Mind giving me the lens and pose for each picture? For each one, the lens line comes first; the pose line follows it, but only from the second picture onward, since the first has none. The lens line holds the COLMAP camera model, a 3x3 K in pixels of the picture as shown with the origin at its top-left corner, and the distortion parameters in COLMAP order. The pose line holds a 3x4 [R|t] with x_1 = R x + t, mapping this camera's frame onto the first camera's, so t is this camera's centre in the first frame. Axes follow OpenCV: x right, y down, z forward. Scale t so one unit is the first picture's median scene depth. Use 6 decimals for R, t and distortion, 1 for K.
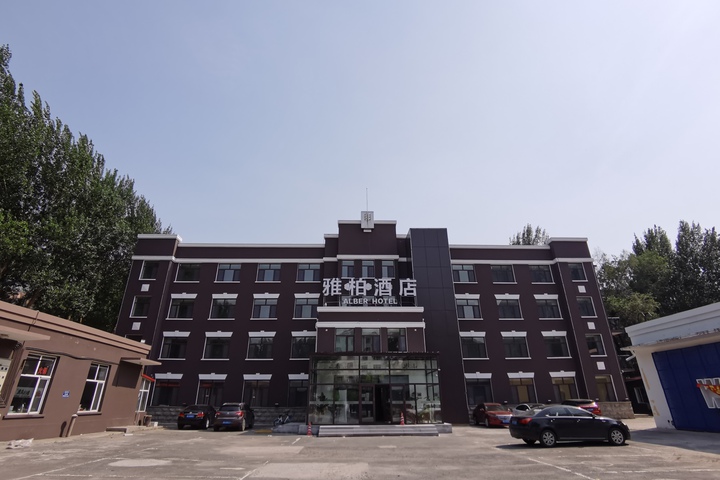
lens RADIAL K [[371.5, 0, 360.0], [0, 371.5, 240.0], [0, 0, 1]] dist [0.001235, -0.000248]
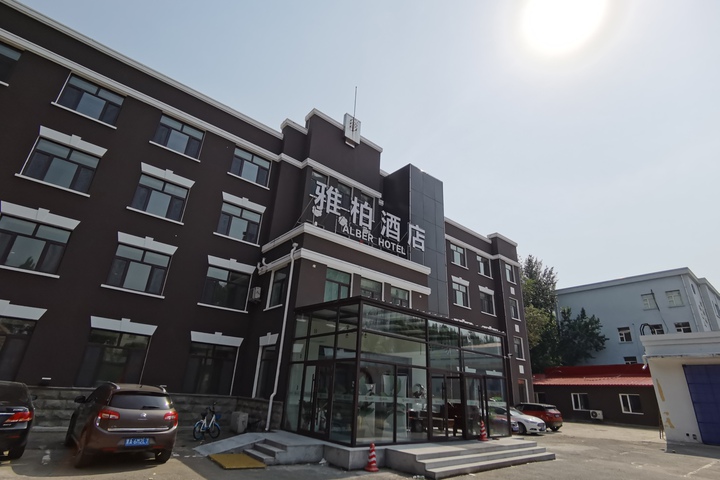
lens RADIAL K [[371.5, 0, 360.0], [0, 371.5, 240.0], [0, 0, 1]] dist [0.001235, -0.000248]
pose [[0.766362, 0.285063, 0.575699, -0.358898], [-0.309848, 0.949048, -0.057466, 0.206449], [-0.562747, -0.134340, 0.815640, 0.481421]]
